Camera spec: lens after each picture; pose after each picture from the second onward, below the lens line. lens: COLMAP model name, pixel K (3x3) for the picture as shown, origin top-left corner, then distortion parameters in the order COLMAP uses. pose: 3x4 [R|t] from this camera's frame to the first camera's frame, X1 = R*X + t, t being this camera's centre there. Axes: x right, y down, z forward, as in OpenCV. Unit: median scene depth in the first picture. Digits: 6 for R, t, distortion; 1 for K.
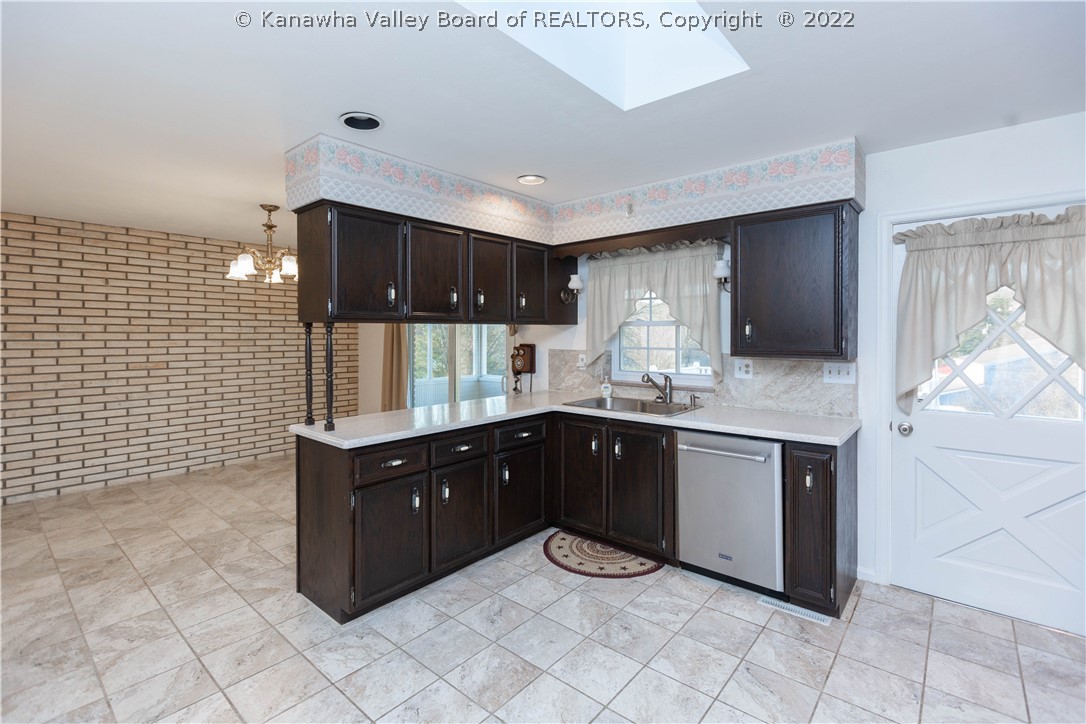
lens RADIAL K [[492.1, 0, 542.8], [0, 492.1, 339.5], [0, 0, 1]] dist [0.000354, -0.000894]
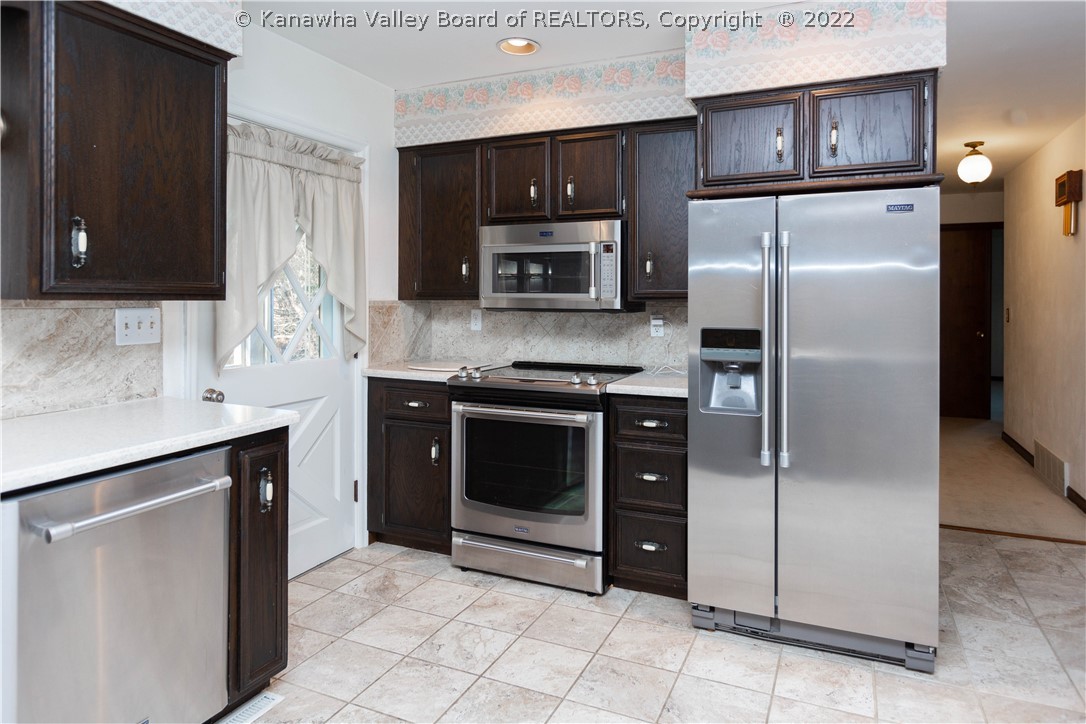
lens RADIAL K [[666.5, 0, 543.4], [0, 666.5, 297.6], [0, 0, 1]] dist [-0.001073, -0.000172]
pose [[-0.276435, -0.001282, 0.961032, -0.342443], [0.011093, 0.999928, 0.004525, 0.037615], [-0.960968, 0.011912, -0.276401, 0.822594]]
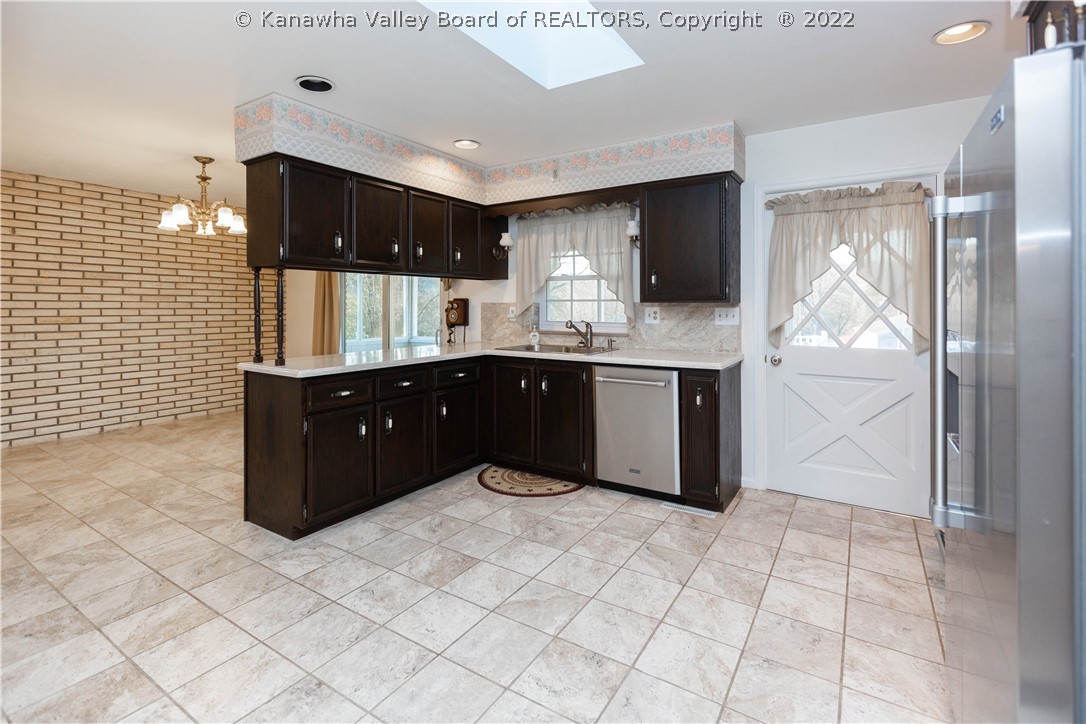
lens RADIAL K [[506.9, 0, 544.6], [0, 506.9, 305.8], [0, 0, 1]] dist [-0.000273, -0.001583]
pose [[0.989573, 0.000455, 0.144034, -0.016628], [0.001431, 0.999915, -0.012986, 0.063228], [-0.144028, 0.013057, 0.989487, -0.172987]]
